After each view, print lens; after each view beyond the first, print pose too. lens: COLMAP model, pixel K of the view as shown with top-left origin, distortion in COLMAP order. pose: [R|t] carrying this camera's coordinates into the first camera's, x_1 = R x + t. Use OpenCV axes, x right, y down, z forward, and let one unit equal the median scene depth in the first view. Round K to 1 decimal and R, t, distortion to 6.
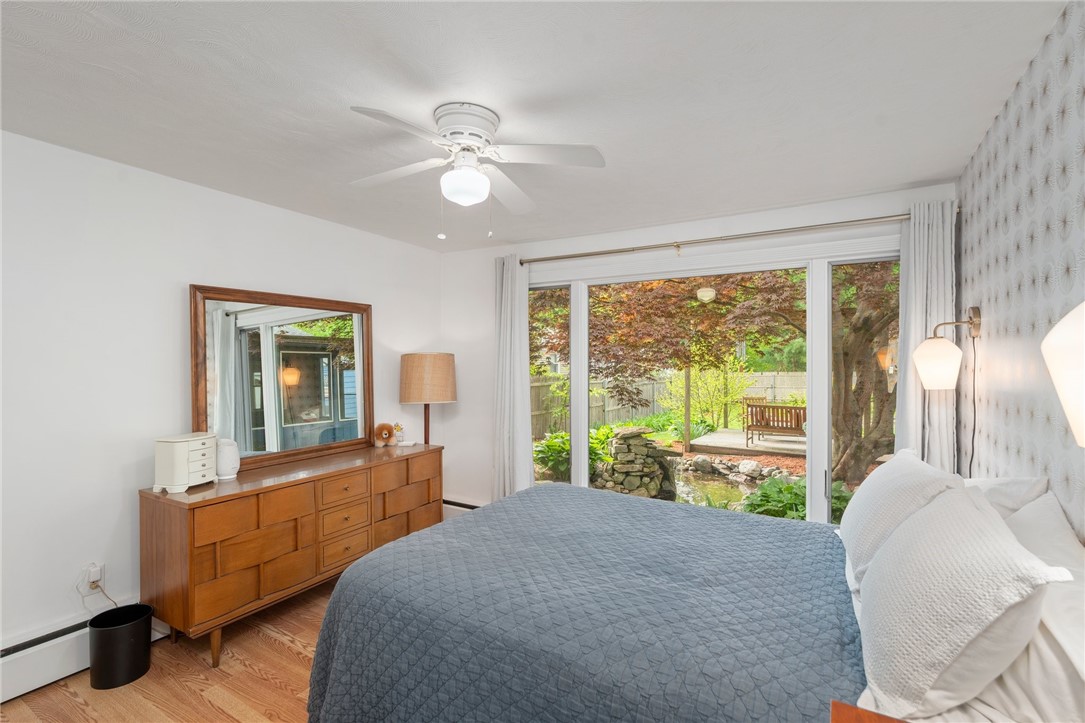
lens RADIAL K [[499.8, 0, 542.7], [0, 499.8, 362.5], [0, 0, 1]] dist [0.002340, 0.000107]
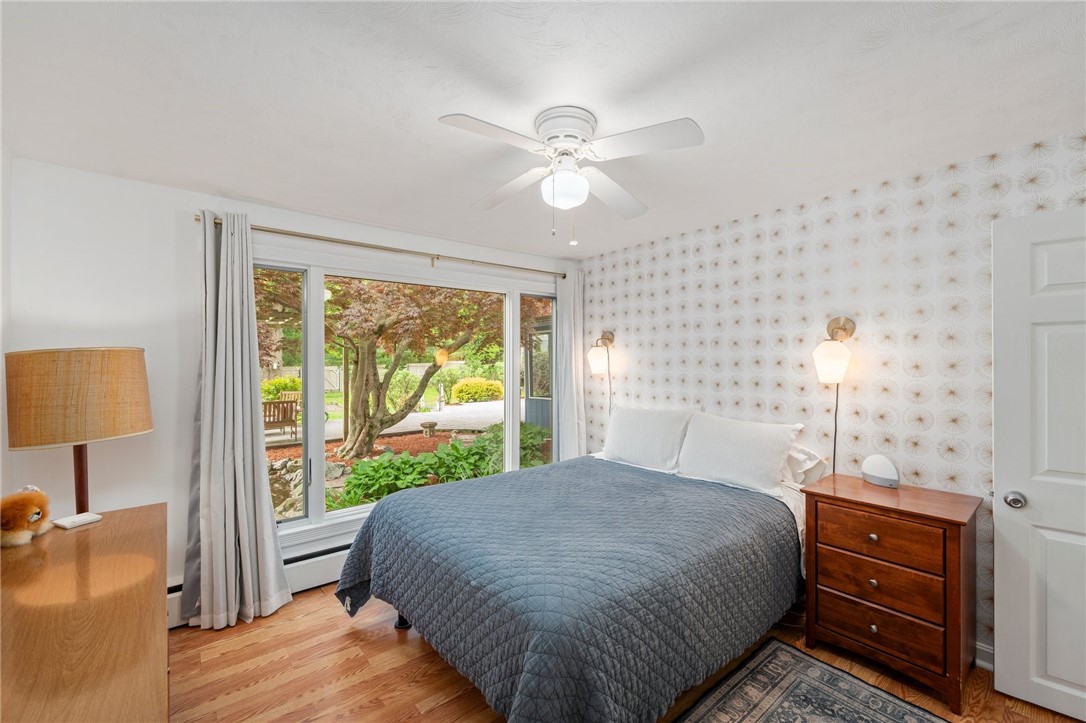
lens RADIAL K [[444.9, 0, 543.3], [0, 444.9, 360.4], [0, 0, 1]] dist [-0.003638, -0.000010]
pose [[0.376924, -0.008719, 0.926203, -0.260433], [0.007810, 0.999950, 0.006235, -0.001654], [-0.926211, 0.004883, 0.376974, 0.178014]]
